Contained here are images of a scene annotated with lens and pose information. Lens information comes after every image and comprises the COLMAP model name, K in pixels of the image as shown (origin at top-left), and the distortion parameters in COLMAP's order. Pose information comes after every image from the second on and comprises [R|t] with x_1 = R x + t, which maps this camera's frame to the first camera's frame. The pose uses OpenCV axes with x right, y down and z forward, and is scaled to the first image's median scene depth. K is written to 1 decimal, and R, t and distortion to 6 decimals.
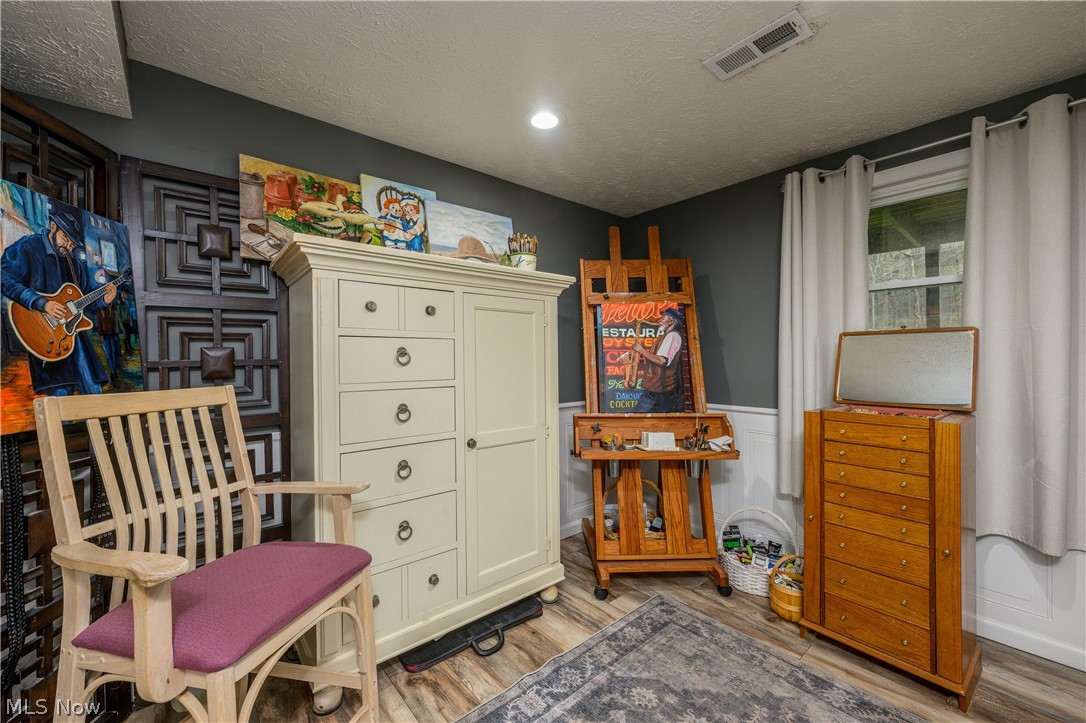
lens RADIAL K [[426.9, 0, 542.0], [0, 426.9, 360.7], [0, 0, 1]] dist [-0.000560, 0.000030]
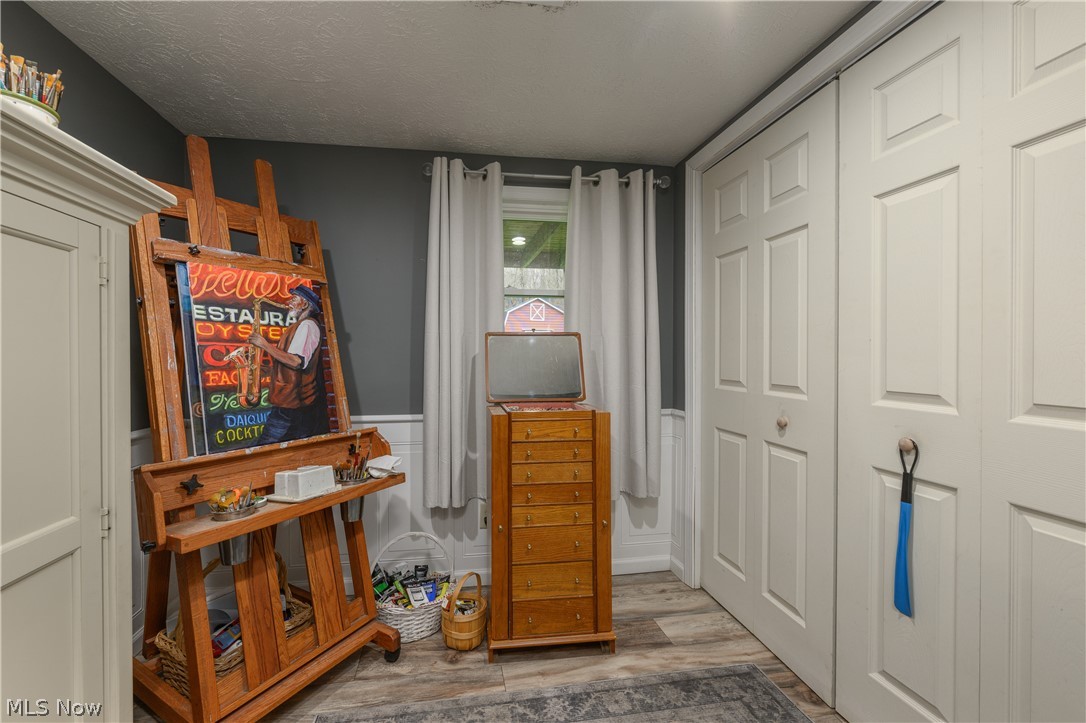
lens RADIAL K [[449.0, 0, 542.8], [0, 449.0, 354.1], [0, 0, 1]] dist [-0.000427, -0.000260]
pose [[0.531192, 0.007635, 0.847217, -0.119203], [0.003105, 0.999935, -0.010958, -0.001984], [-0.847246, 0.008451, 0.531134, 0.301834]]
